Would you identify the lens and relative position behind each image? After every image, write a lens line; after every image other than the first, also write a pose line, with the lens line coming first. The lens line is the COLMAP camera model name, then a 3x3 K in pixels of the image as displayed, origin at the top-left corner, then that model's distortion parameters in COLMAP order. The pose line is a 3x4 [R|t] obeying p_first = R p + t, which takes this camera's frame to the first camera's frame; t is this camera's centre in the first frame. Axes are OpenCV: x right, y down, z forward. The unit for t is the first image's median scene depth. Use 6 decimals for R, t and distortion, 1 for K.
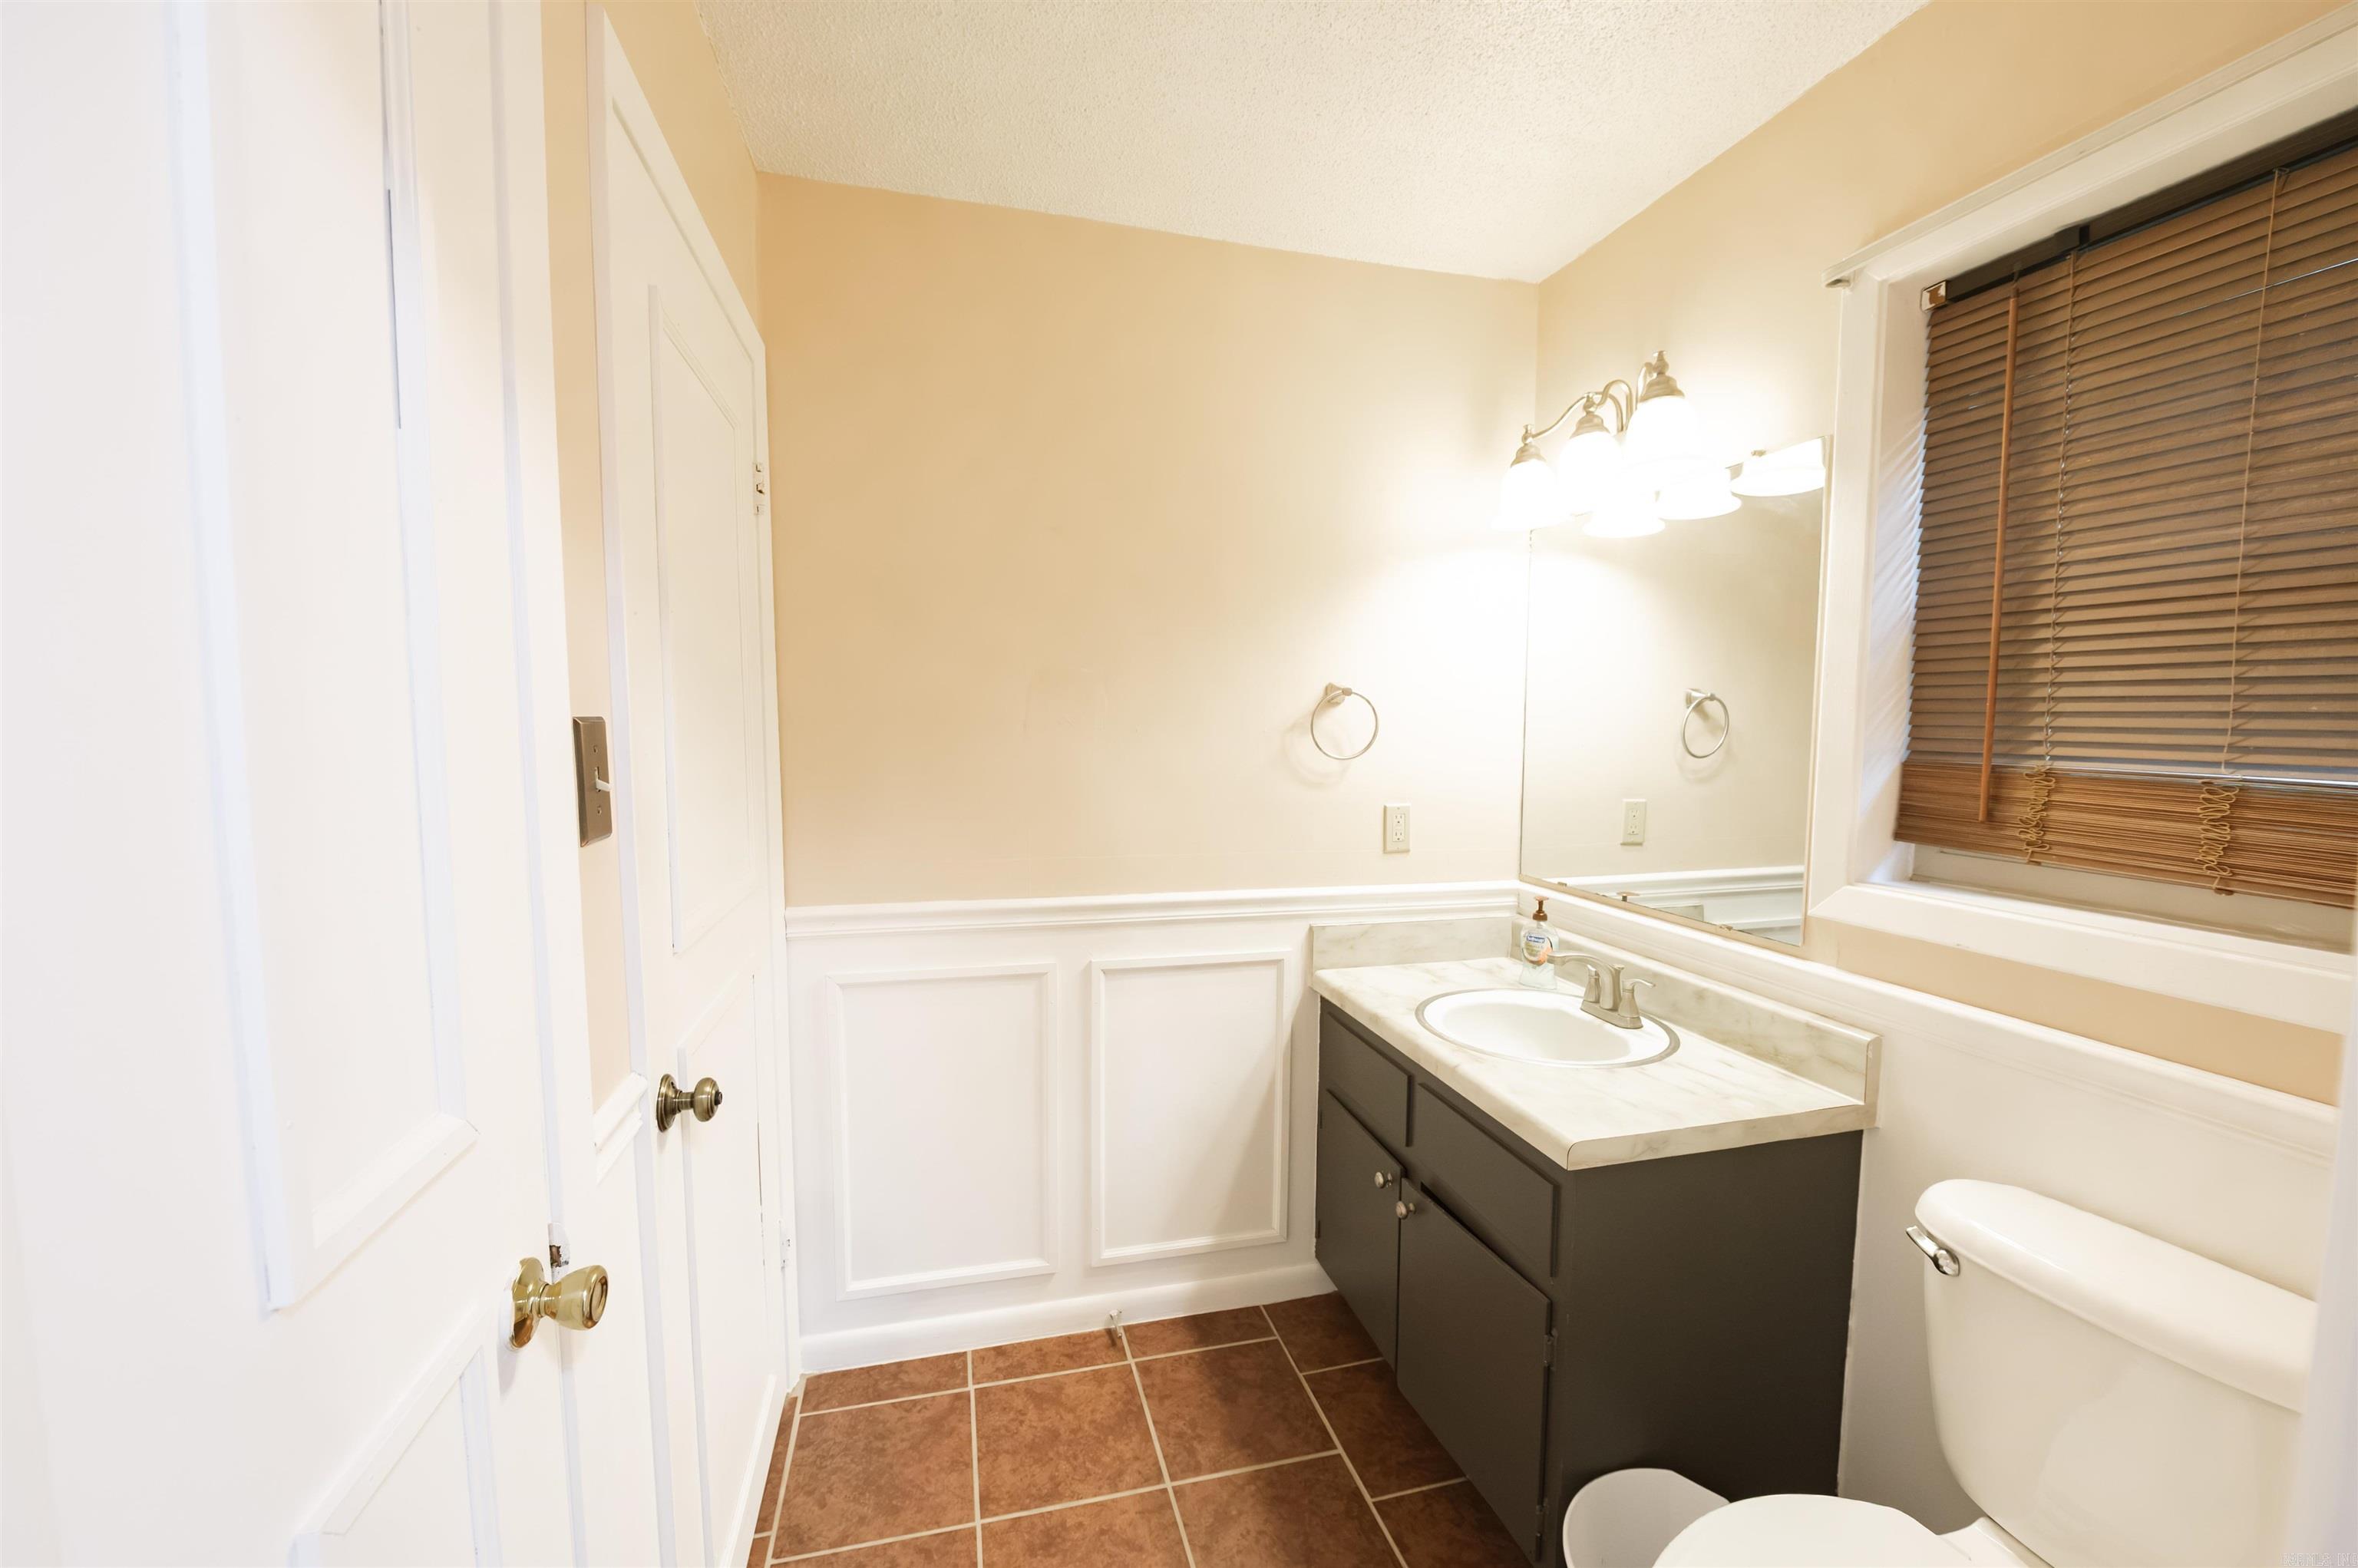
lens RADIAL K [[905.6, 0, 1189.2], [0, 905.6, 782.7], [0, 0, 1]] dist [0.000098, -0.000127]
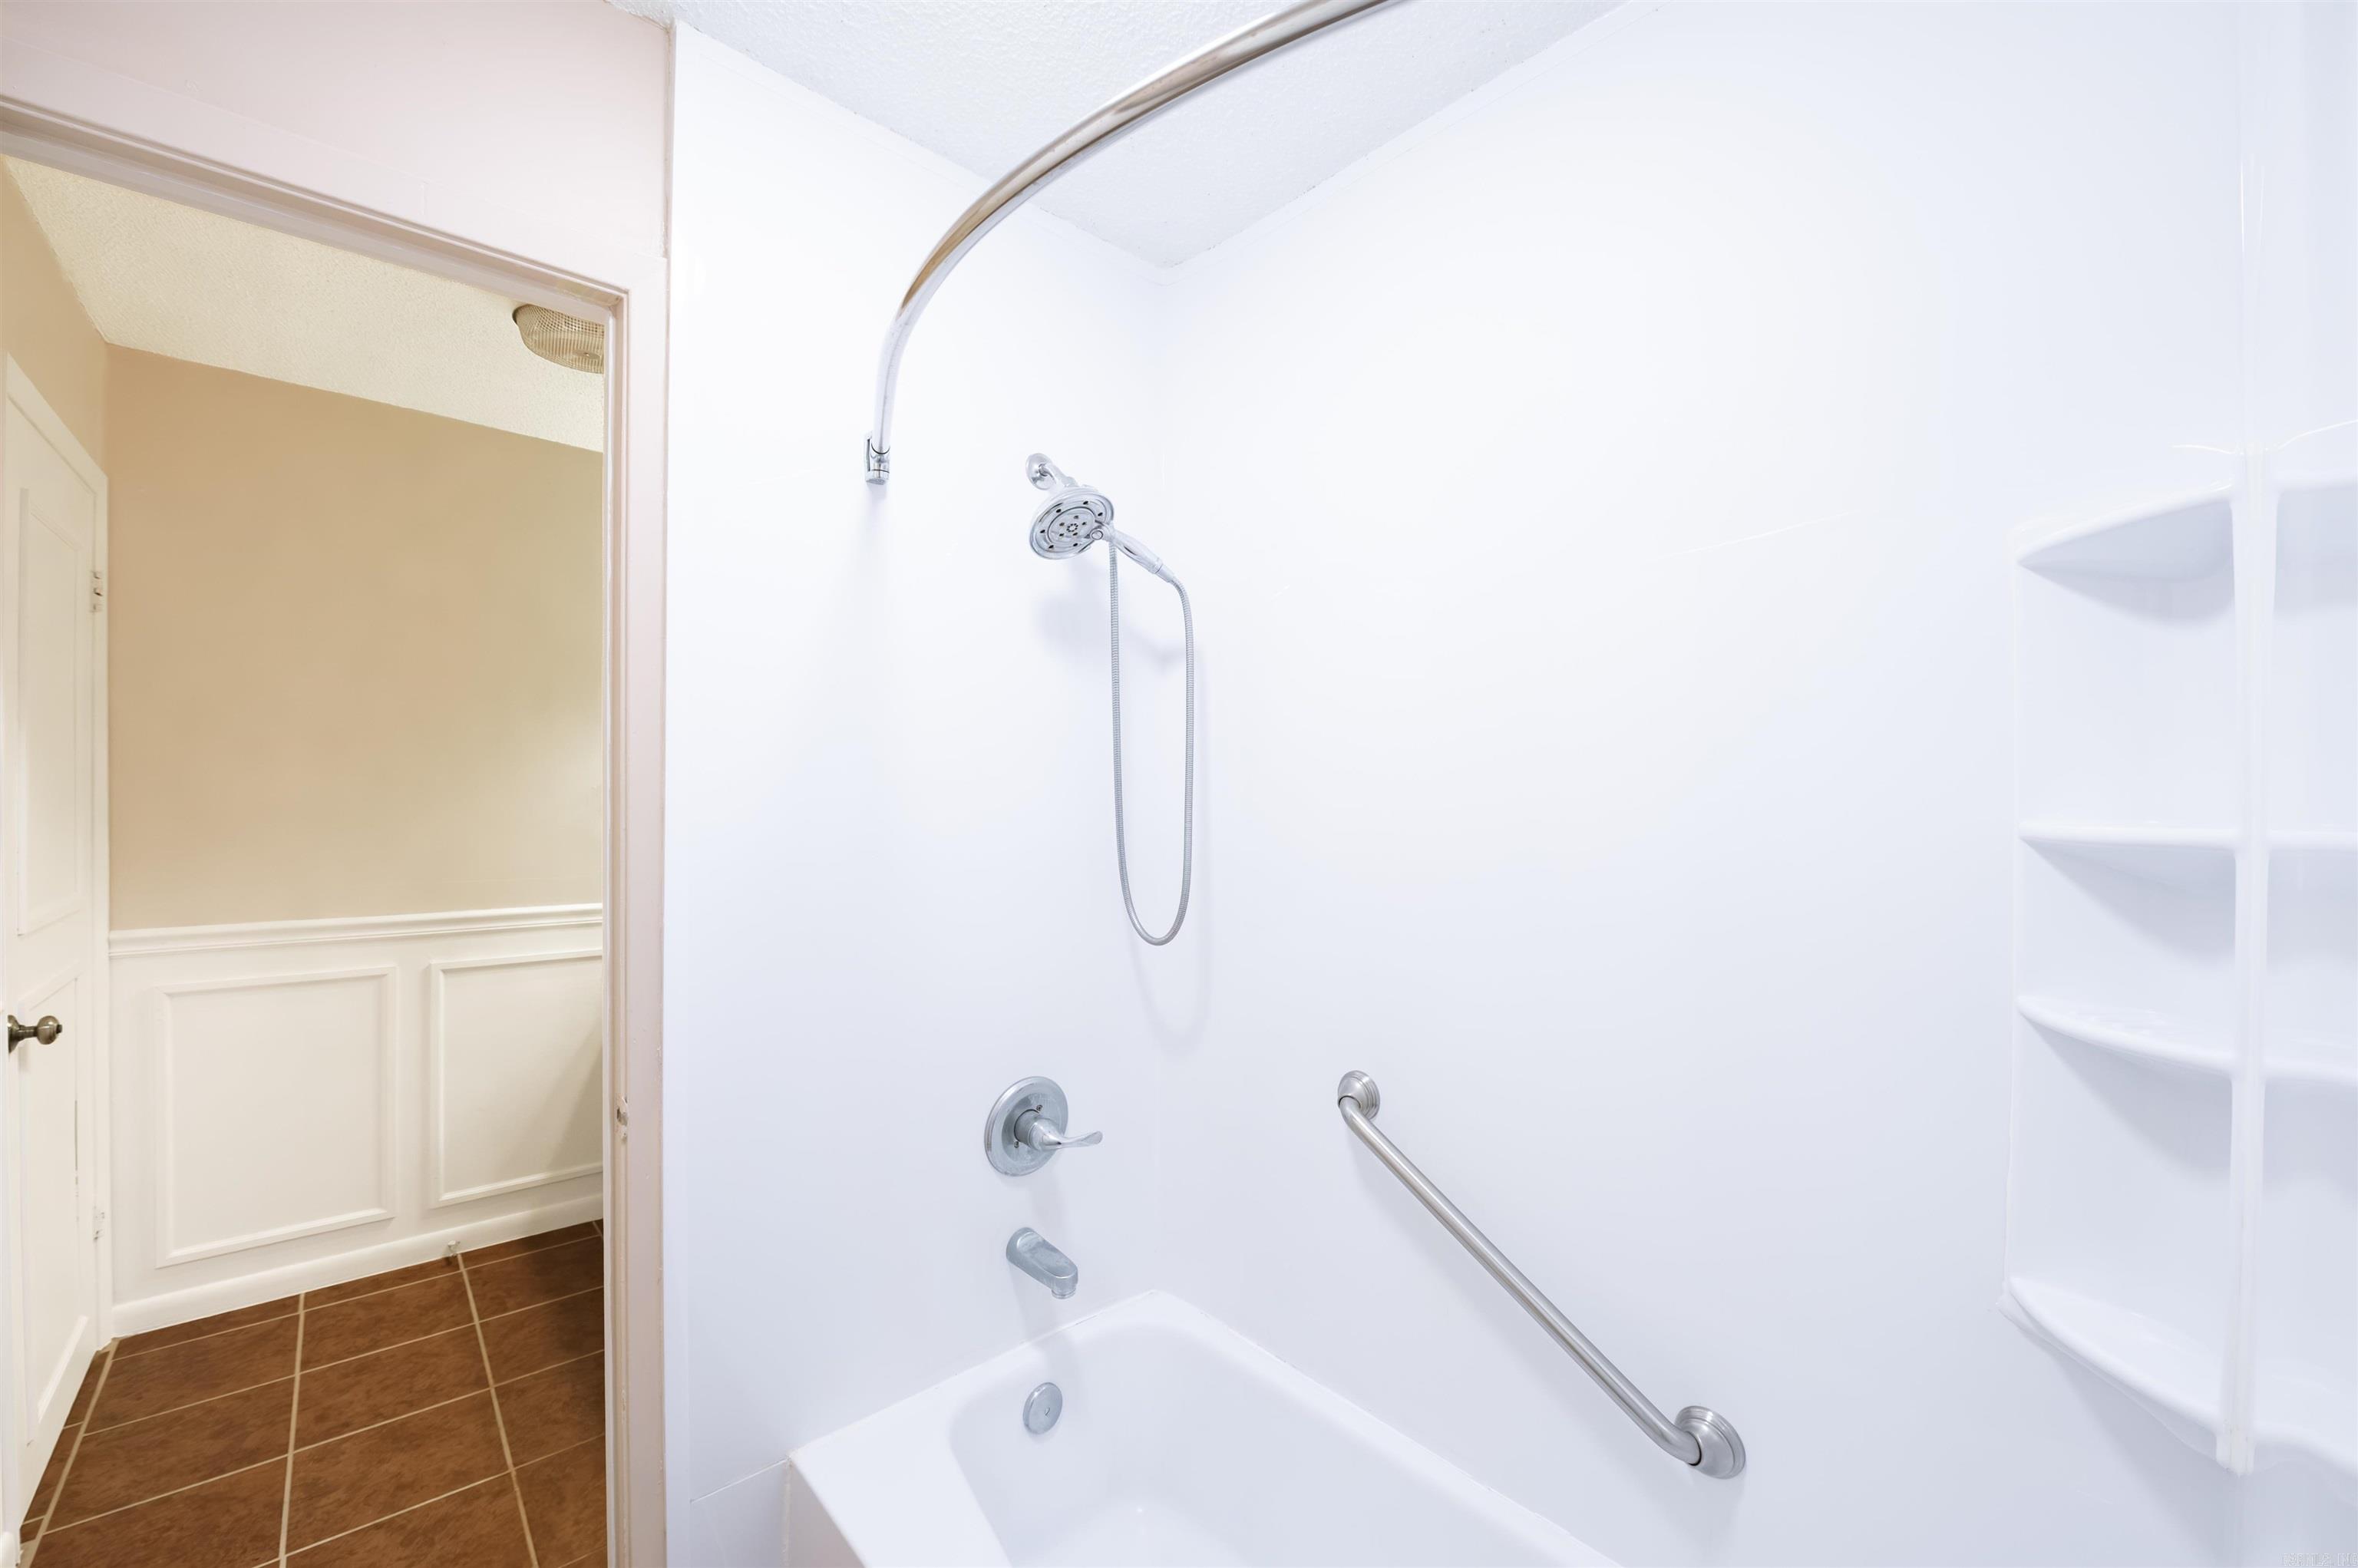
lens RADIAL K [[934.0, 0, 1187.3], [0, 934.0, 790.9], [0, 0, 1]] dist [-0.008880, -0.000346]
pose [[0.892314, 0.004650, 0.451390, 0.272244], [0.023740, 0.998080, -0.057212, 0.053711], [-0.450790, 0.061767, 0.890491, -0.730947]]
